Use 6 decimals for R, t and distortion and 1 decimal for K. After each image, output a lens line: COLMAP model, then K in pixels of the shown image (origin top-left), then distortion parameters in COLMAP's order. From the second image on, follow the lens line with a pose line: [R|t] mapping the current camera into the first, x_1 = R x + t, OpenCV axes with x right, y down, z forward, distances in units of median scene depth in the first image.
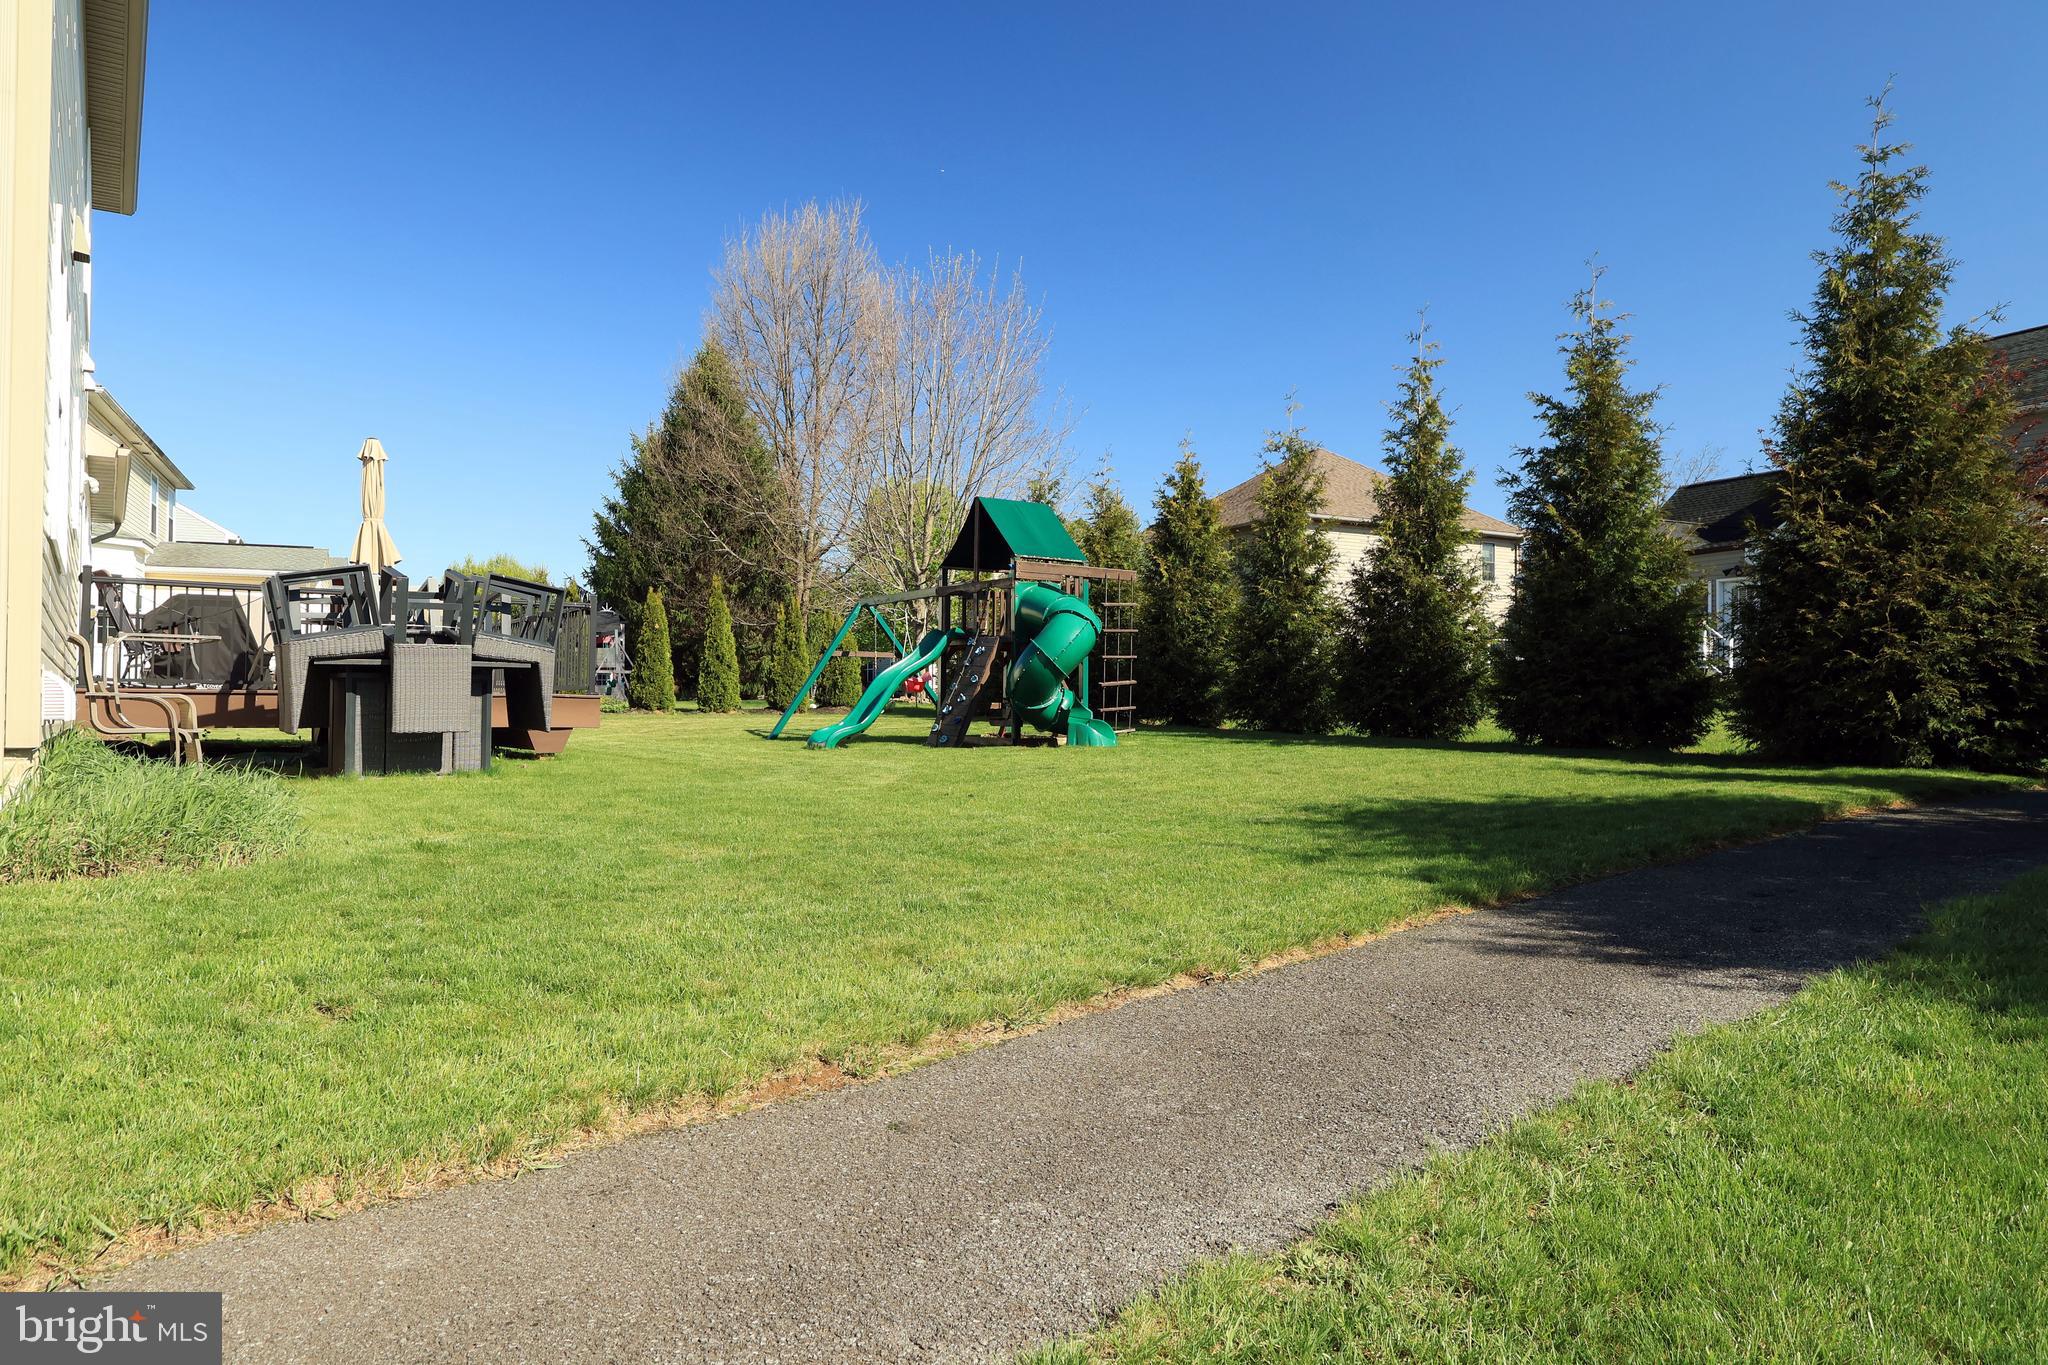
lens RADIAL K [[1331.4, 0, 1025.2], [0, 1331.4, 715.9], [0, 0, 1]] dist [-0.002916, -0.000234]
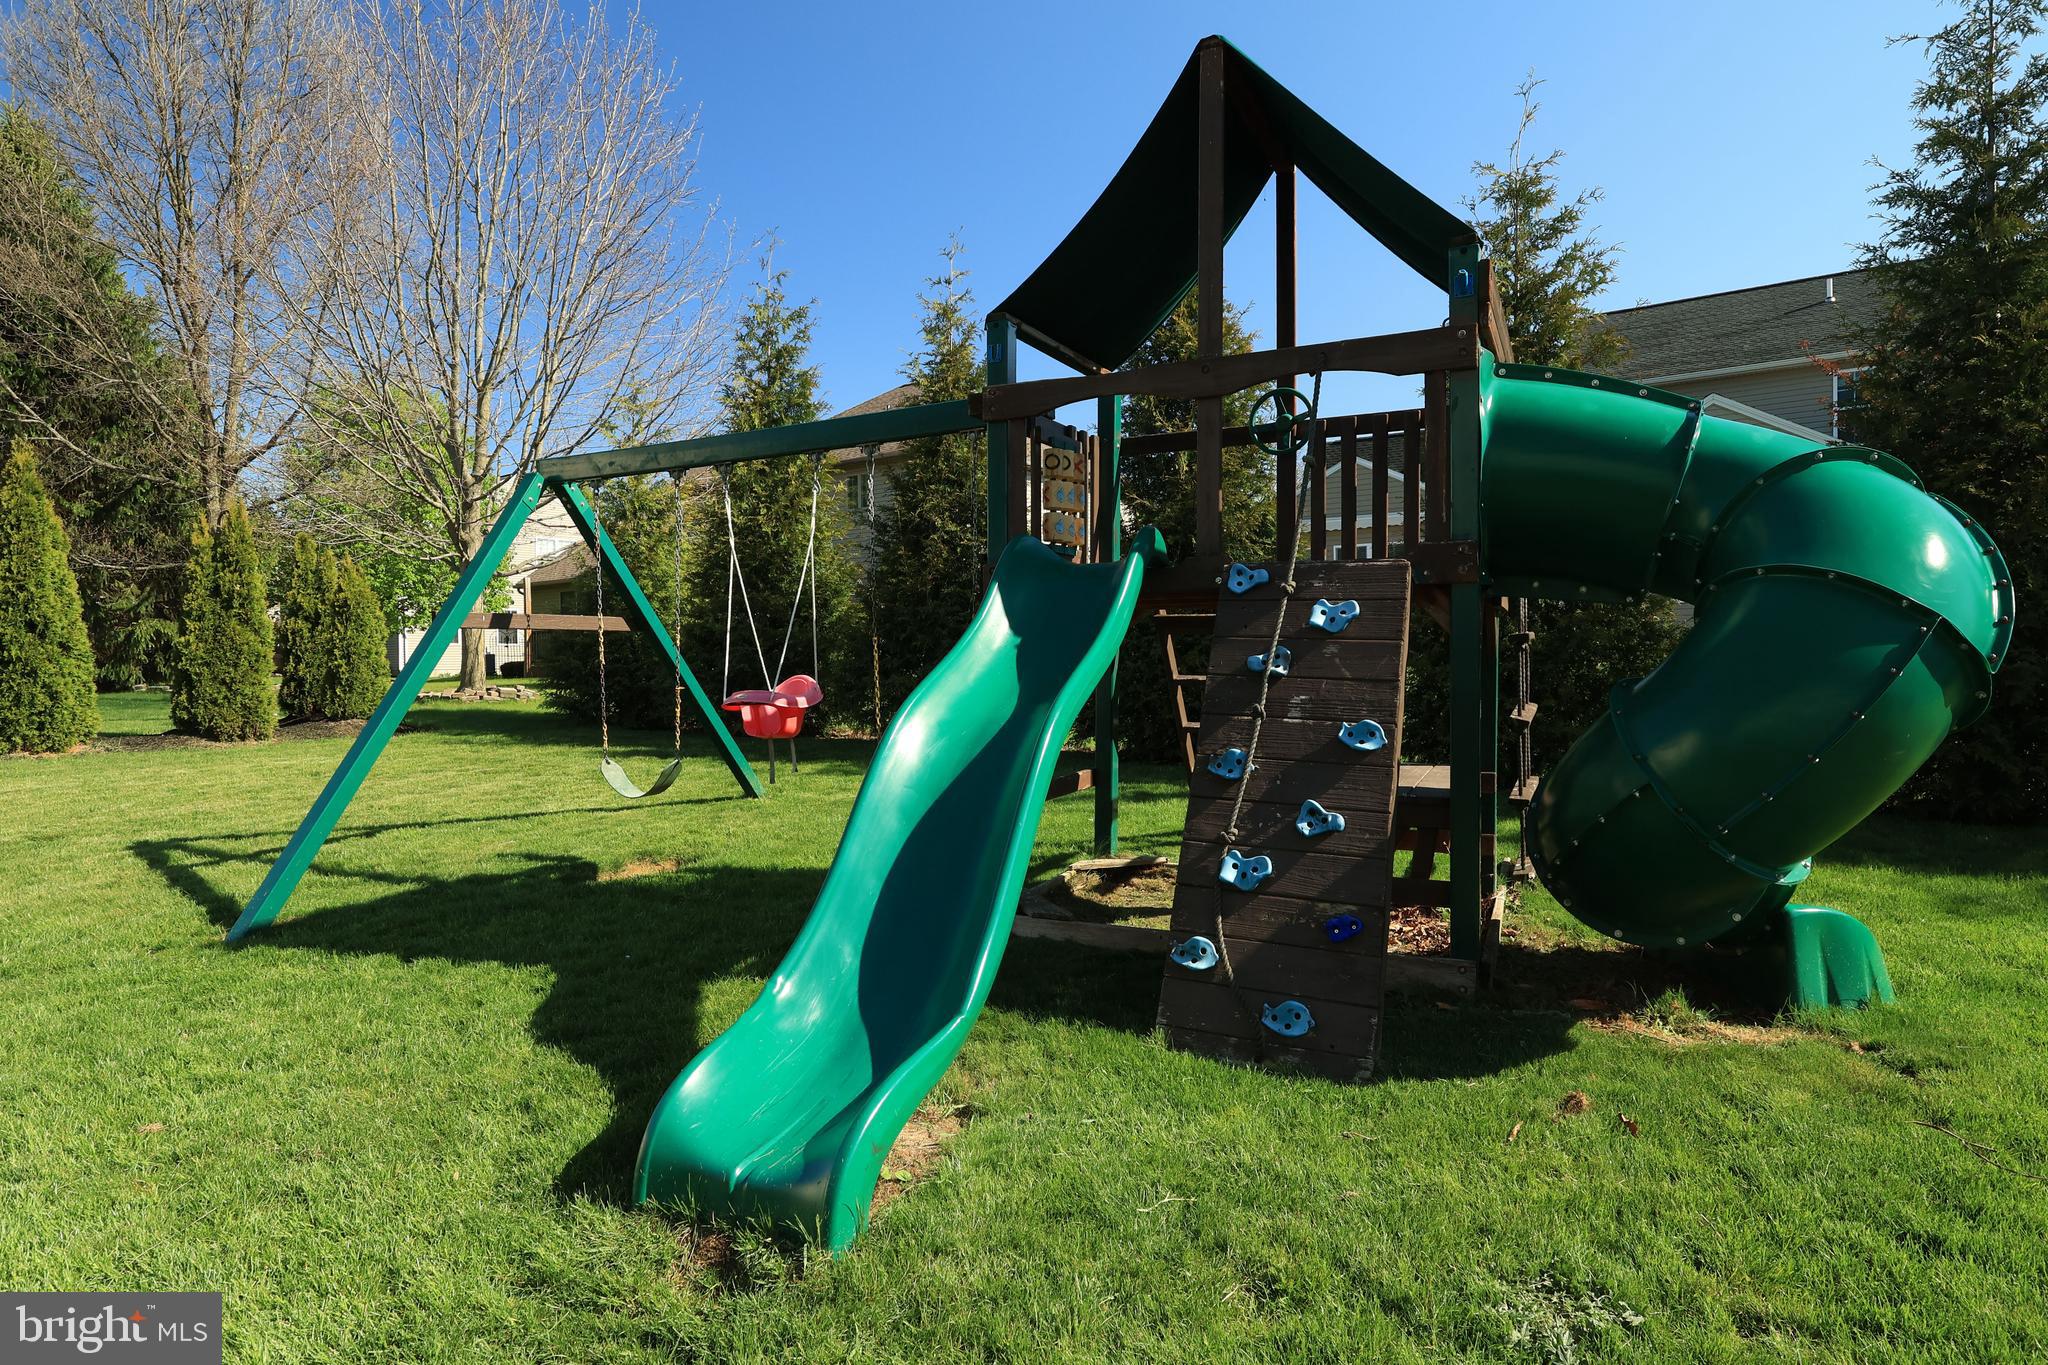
lens RADIAL K [[1113.5, 0, 1024.0], [0, 1113.5, 682.5], [0, 0, 1]] dist [-0.001869, -0.001393]
pose [[0.884347, -0.025186, 0.466149, -0.094899], [0.018639, 0.999652, 0.018652, -0.021857], [-0.466457, -0.007806, 0.884509, 0.440560]]
